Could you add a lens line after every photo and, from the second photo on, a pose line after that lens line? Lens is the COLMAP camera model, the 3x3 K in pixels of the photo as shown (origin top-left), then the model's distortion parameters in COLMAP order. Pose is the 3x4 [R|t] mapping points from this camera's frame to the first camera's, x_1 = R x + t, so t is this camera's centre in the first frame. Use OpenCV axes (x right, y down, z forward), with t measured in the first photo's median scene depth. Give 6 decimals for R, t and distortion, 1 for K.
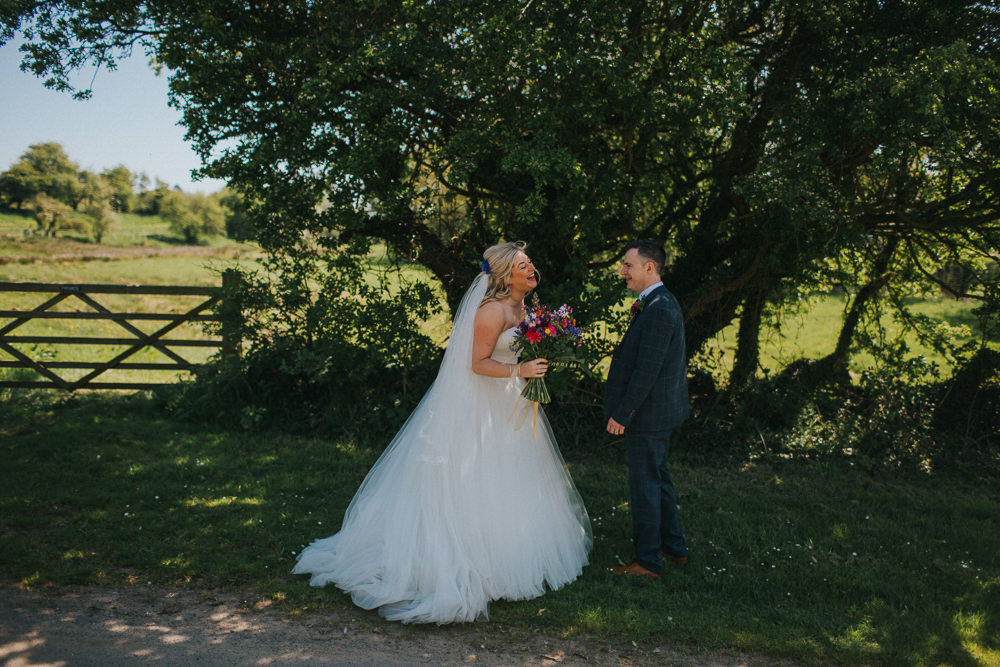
lens RADIAL K [[991.4, 0, 496.7], [0, 991.4, 310.8], [0, 0, 1]] dist [-0.116619, 0.153419]
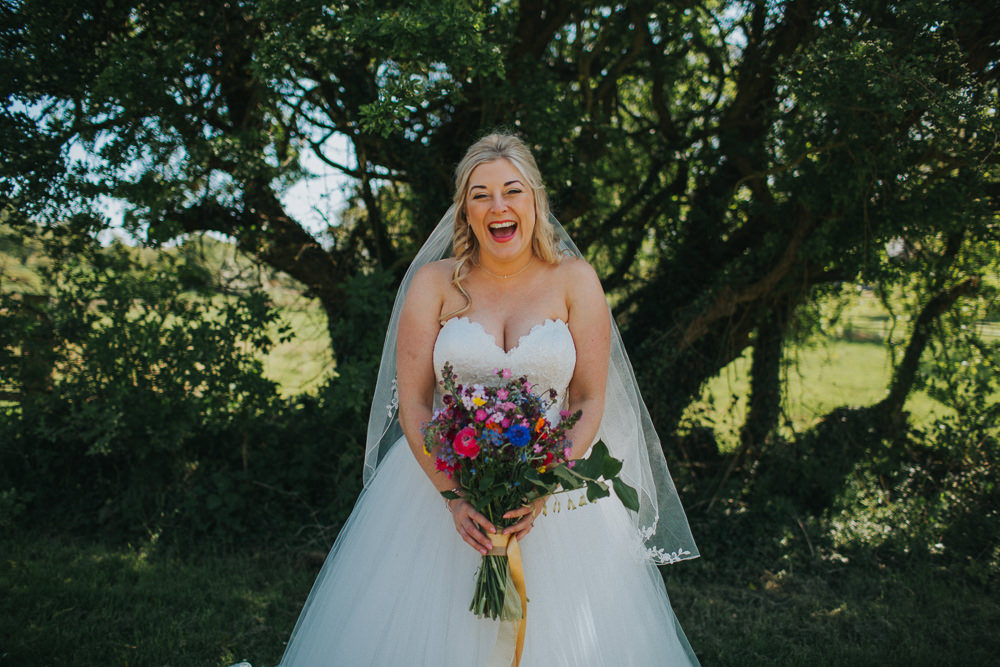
lens RADIAL K [[989.0, 0, 495.7], [0, 989.0, 321.4], [0, 0, 1]] dist [-0.123206, 0.186061]
pose [[0.999470, -0.013247, 0.029728, 0.050780], [0.014521, 0.998968, -0.043039, 0.017152], [-0.029127, 0.043448, 0.998631, 0.346015]]
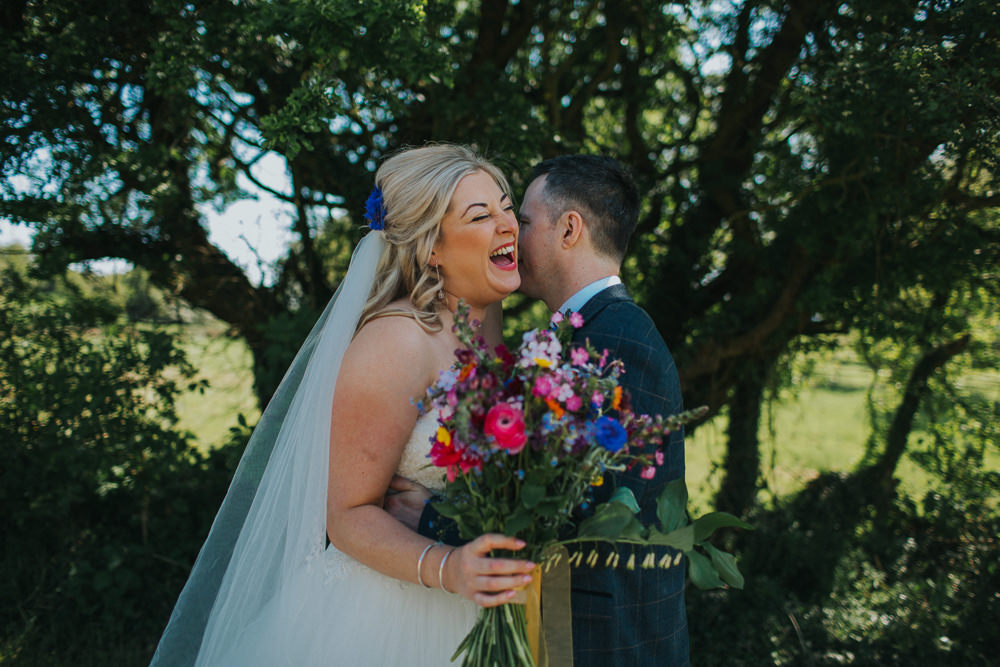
lens RADIAL K [[991.4, 0, 496.7], [0, 991.4, 310.8], [0, 0, 1]] dist [-0.116619, 0.153419]
pose [[0.996506, 0.012874, 0.082521, 0.053456], [-0.005640, 0.996166, -0.087297, 0.003680], [-0.083329, 0.086526, 0.992759, 0.426433]]
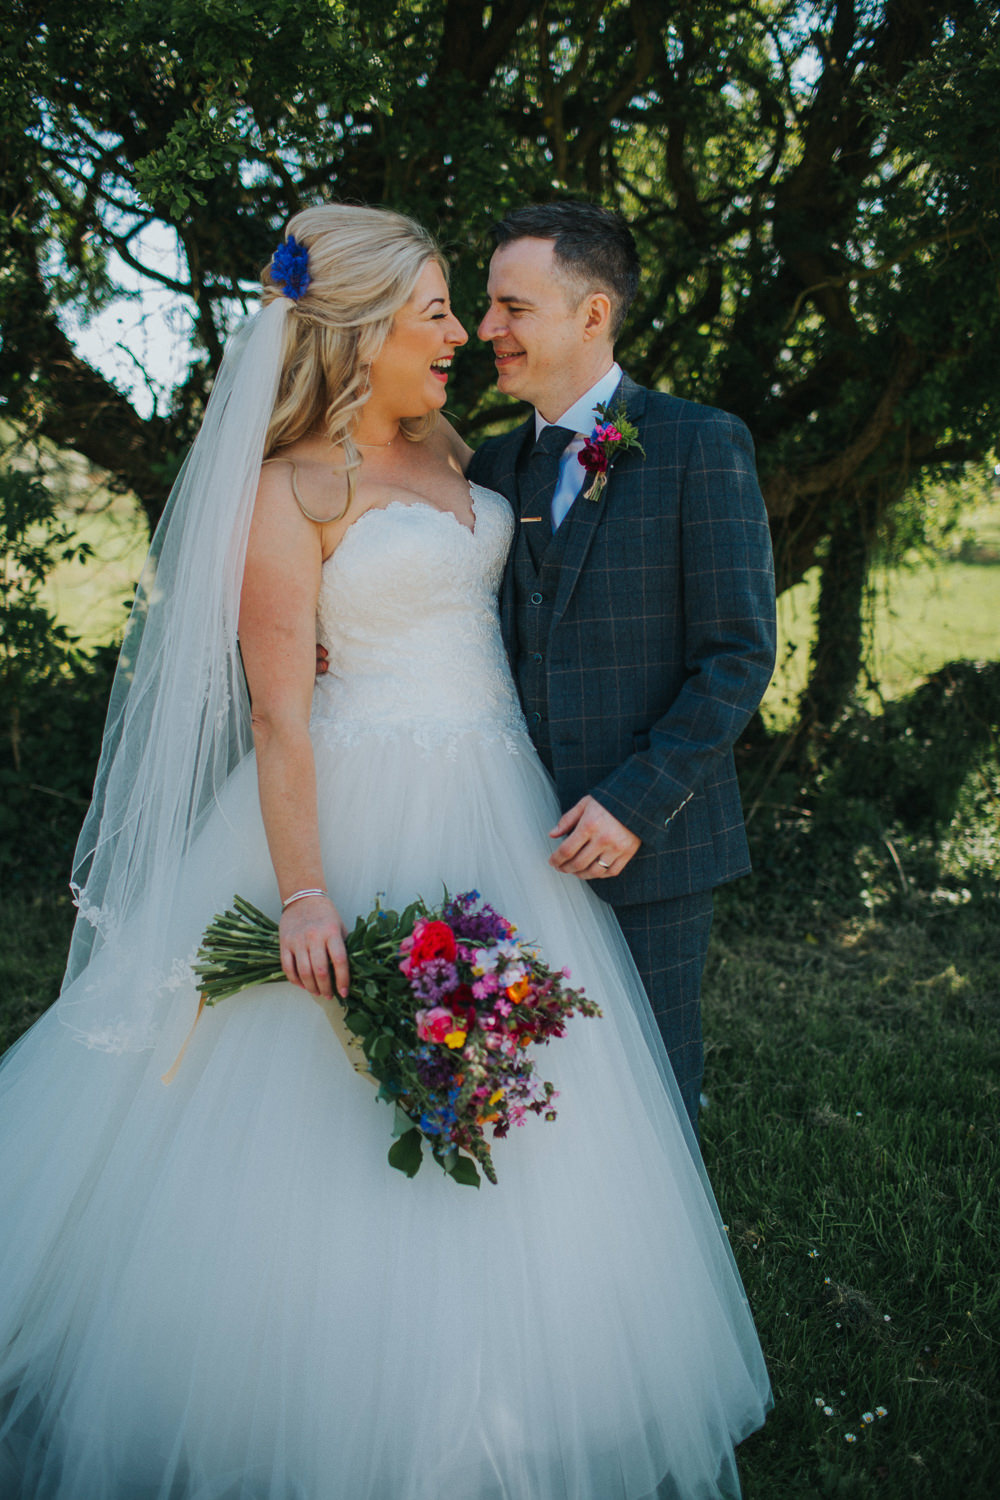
lens RADIAL K [[1487.1, 0, 500.0], [0, 1487.1, 750.0], [0, 0, 1]] dist [-0.116619, 0.153419]
pose [[0.997284, -0.027810, 0.068198, 0.061678], [0.020790, 0.994612, 0.101564, 0.019329], [-0.070655, -0.099871, 0.992489, 0.377927]]
